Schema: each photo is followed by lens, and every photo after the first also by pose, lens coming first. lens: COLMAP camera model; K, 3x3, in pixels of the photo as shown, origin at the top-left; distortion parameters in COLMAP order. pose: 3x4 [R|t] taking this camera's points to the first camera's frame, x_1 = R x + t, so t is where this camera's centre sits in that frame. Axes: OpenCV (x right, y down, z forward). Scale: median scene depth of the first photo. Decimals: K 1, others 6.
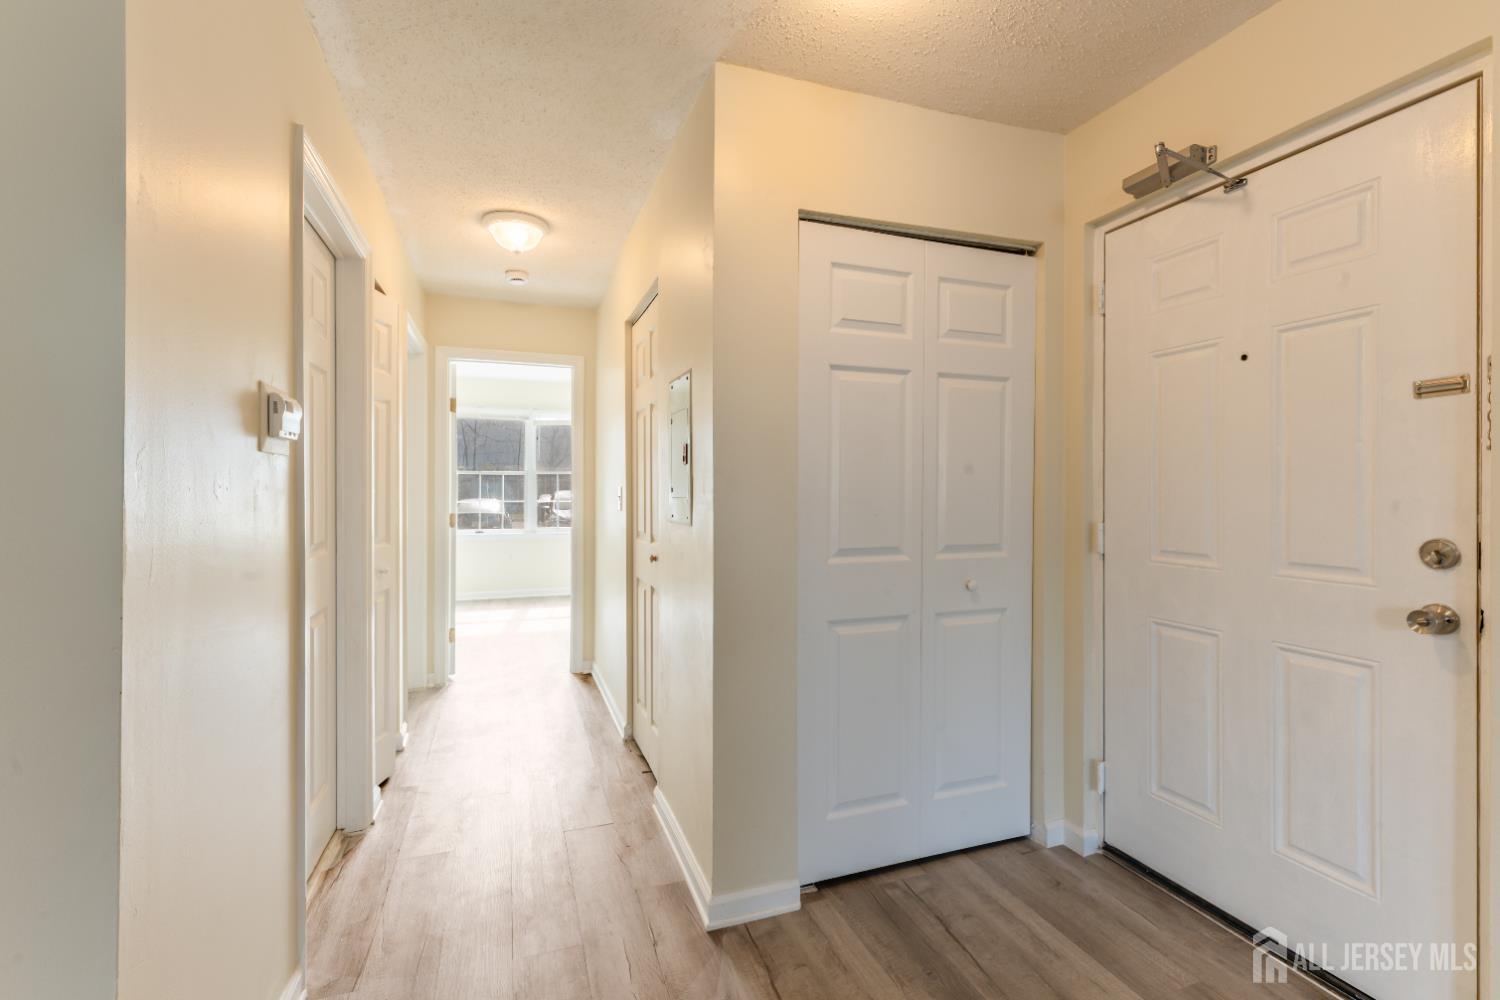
lens RADIAL K [[660.6, 0, 738.4], [0, 660.6, 494.5], [0, 0, 1]] dist [0.004761, 0.001219]
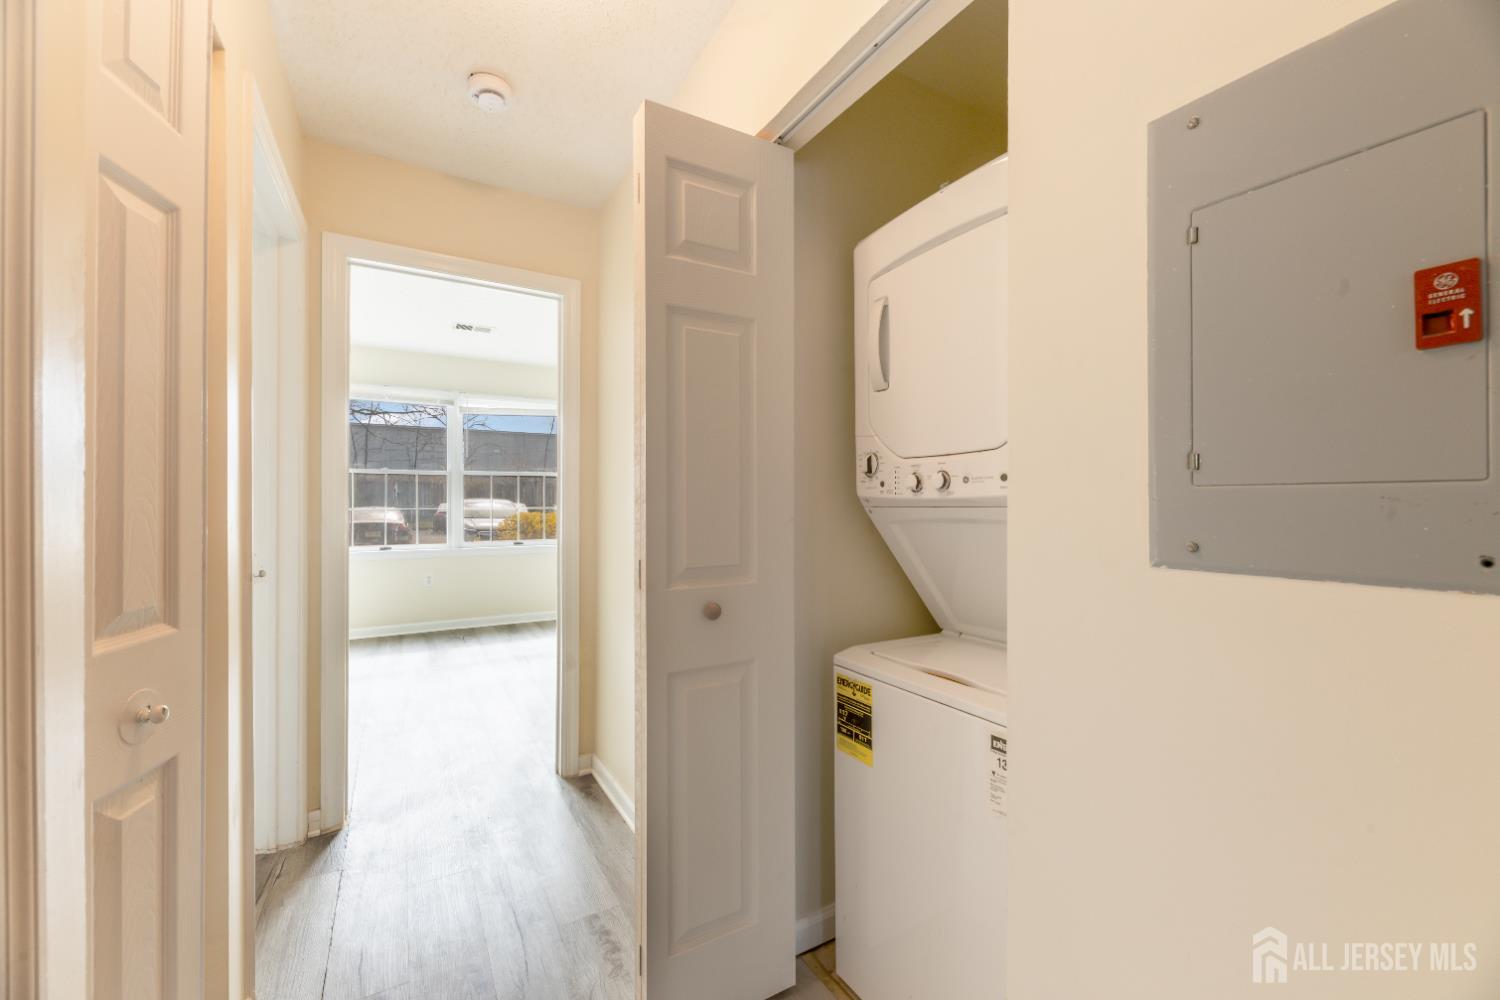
lens RADIAL K [[605.1, 0, 751.0], [0, 605.1, 509.3], [0, 0, 1]] dist [0.005512, -0.001320]
pose [[0.982200, 0.001500, 0.187830, -0.108212], [-0.003013, 0.999965, 0.007769, 0.004111], [-0.187812, -0.008197, 0.982171, 0.233501]]
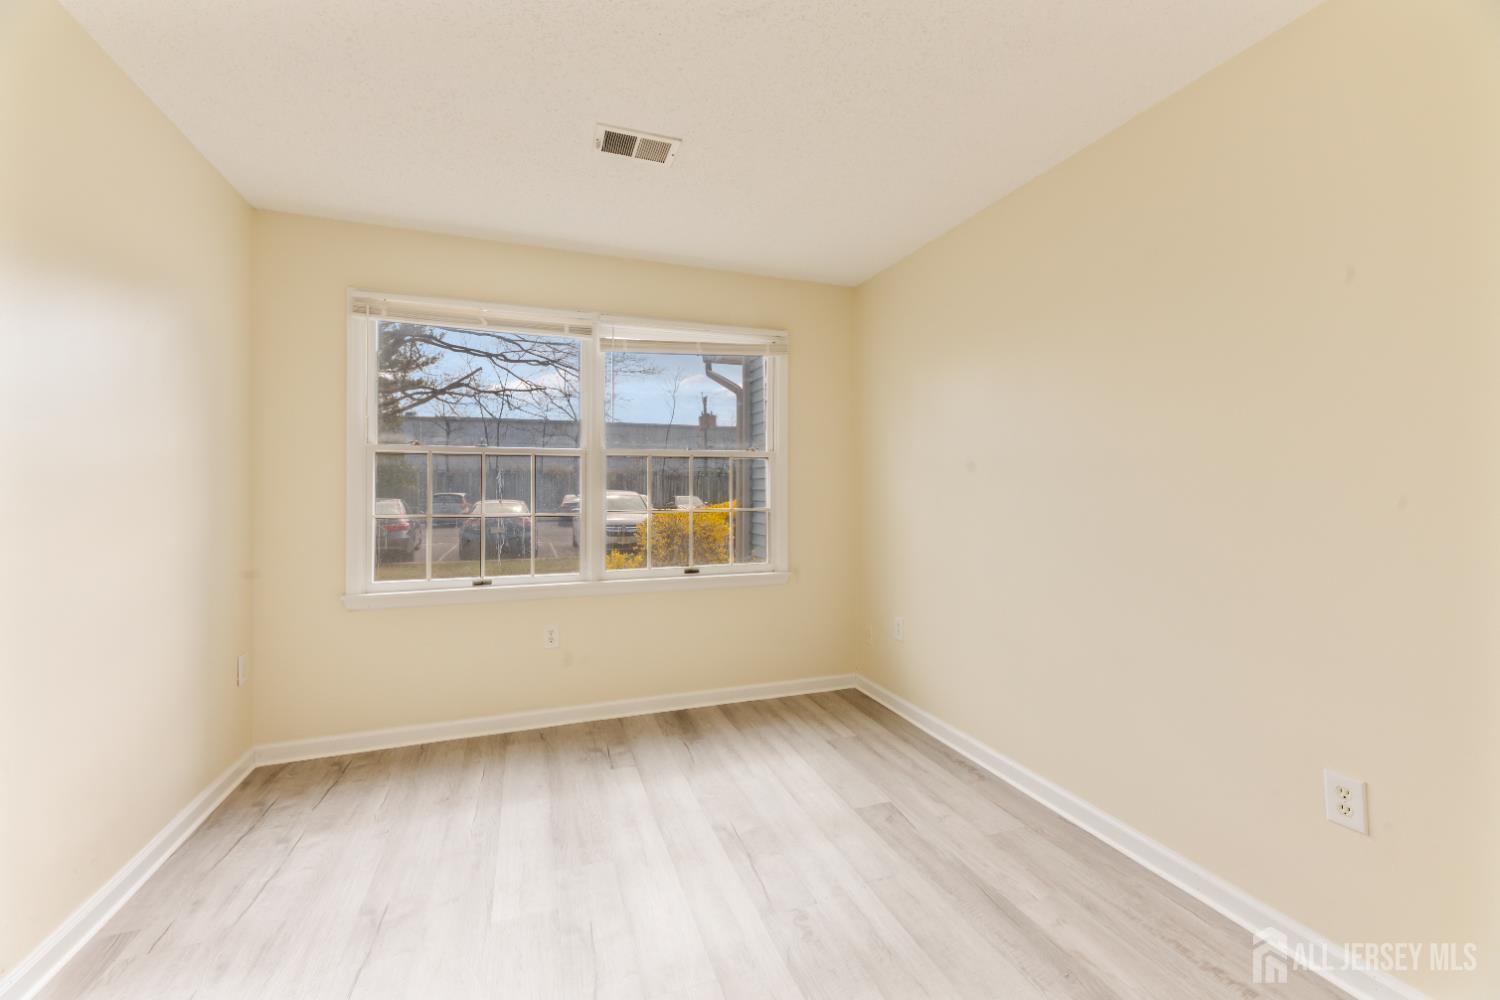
lens RADIAL K [[605.1, 0, 758.3], [0, 605.1, 492.2], [0, 0, 1]] dist [0.005512, -0.001320]
pose [[0.999743, 0.000233, 0.022671, -0.216969], [-0.000187, 0.999998, -0.002017, -0.004488], [-0.022671, 0.002012, 0.999741, 0.596074]]
